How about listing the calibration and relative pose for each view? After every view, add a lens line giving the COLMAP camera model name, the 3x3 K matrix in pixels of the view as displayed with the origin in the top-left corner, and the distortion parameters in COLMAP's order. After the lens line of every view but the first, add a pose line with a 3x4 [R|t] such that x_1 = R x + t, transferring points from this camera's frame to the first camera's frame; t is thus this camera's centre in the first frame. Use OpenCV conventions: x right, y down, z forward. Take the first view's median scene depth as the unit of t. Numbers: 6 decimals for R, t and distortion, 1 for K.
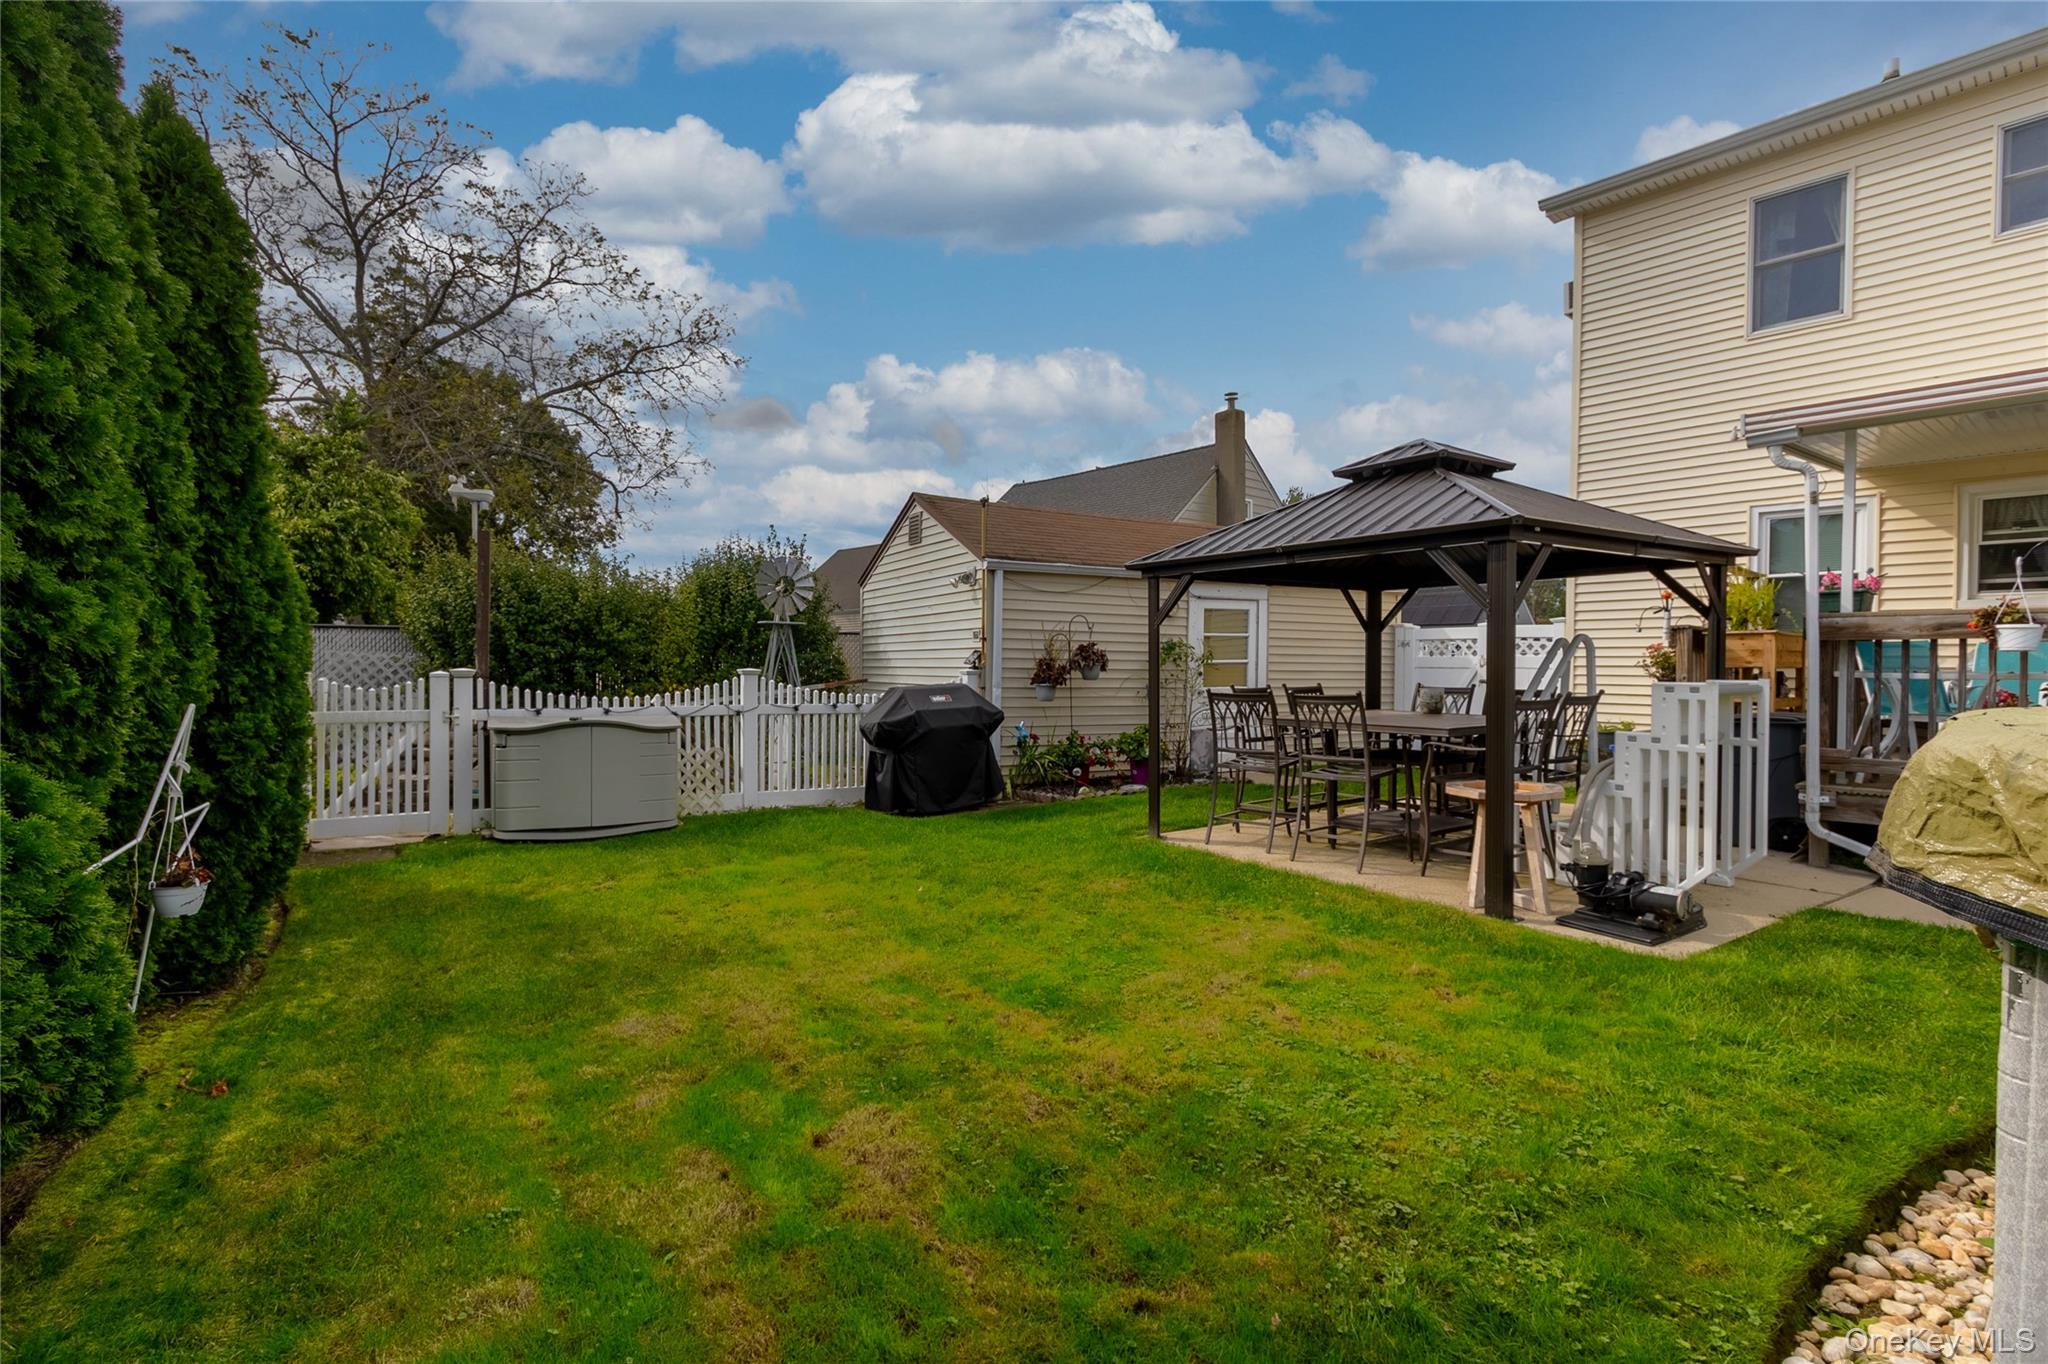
lens RADIAL K [[941.6, 0, 1000.9], [0, 941.6, 675.9], [0, 0, 1]] dist [0.000283, 0.000275]
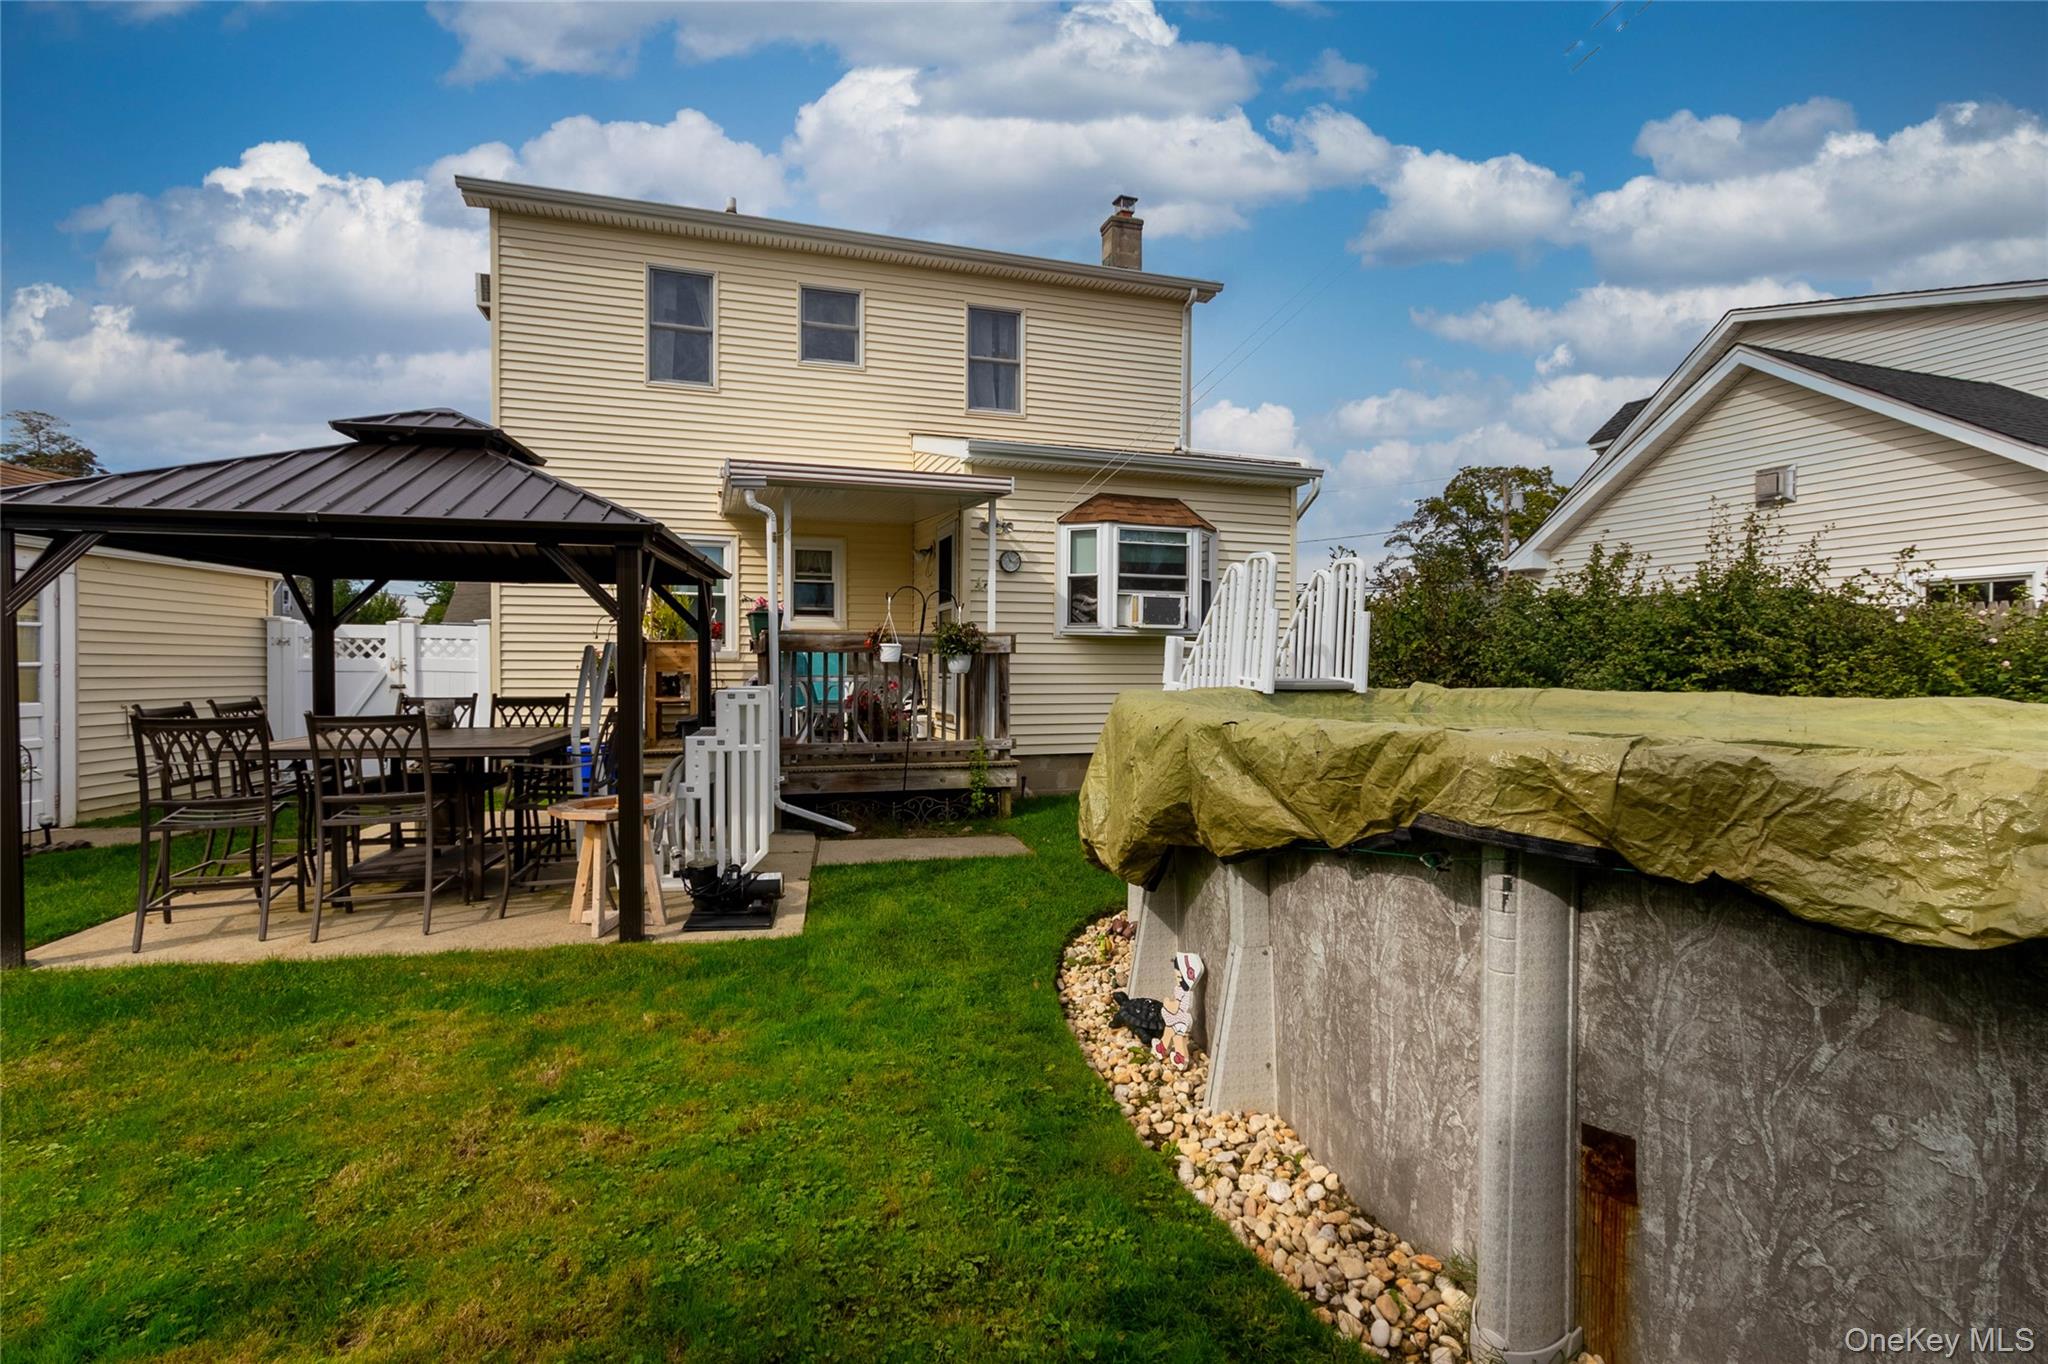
lens RADIAL K [[941.1, 0, 1028.3], [0, 941.1, 684.5], [0, 0, 1]] dist [0.002891, 0.000233]
pose [[0.395602, -0.019563, 0.918214, -0.167463], [0.009337, 0.999807, 0.017278, -0.014907], [-0.918374, 0.001738, 0.395709, 0.226942]]
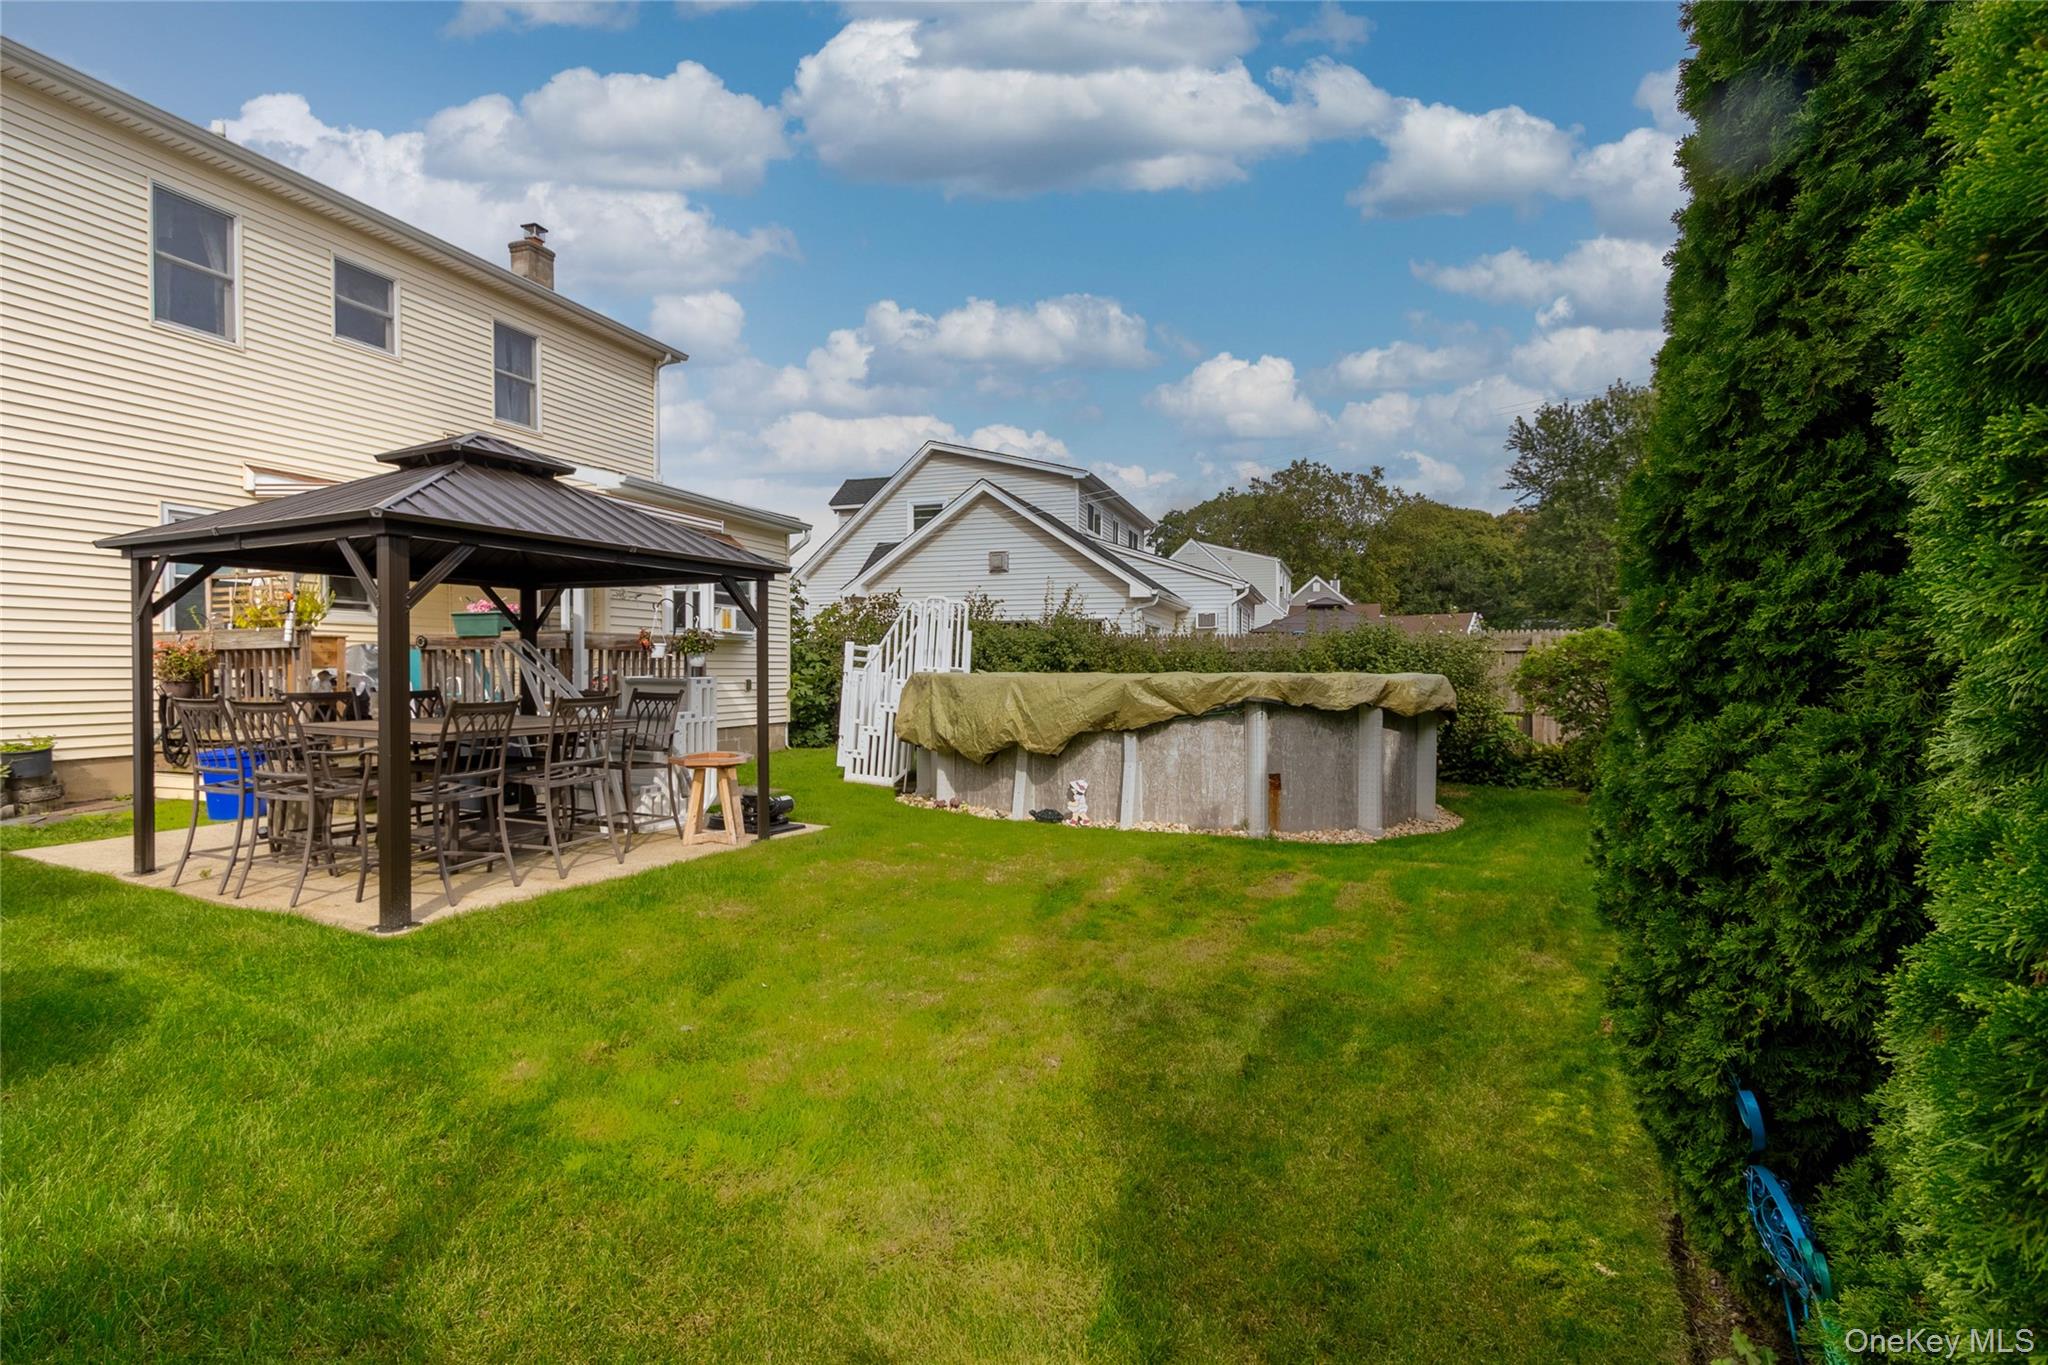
lens RADIAL K [[928.6, 0, 1019.1], [0, 928.6, 675.5], [0, 0, 1]] dist [0.007754, -0.000304]
pose [[-0.484383, -0.009499, 0.874805, -0.906064], [0.011460, 0.999786, 0.017201, -0.015330], [-0.874781, 0.018357, -0.484170, 1.346267]]
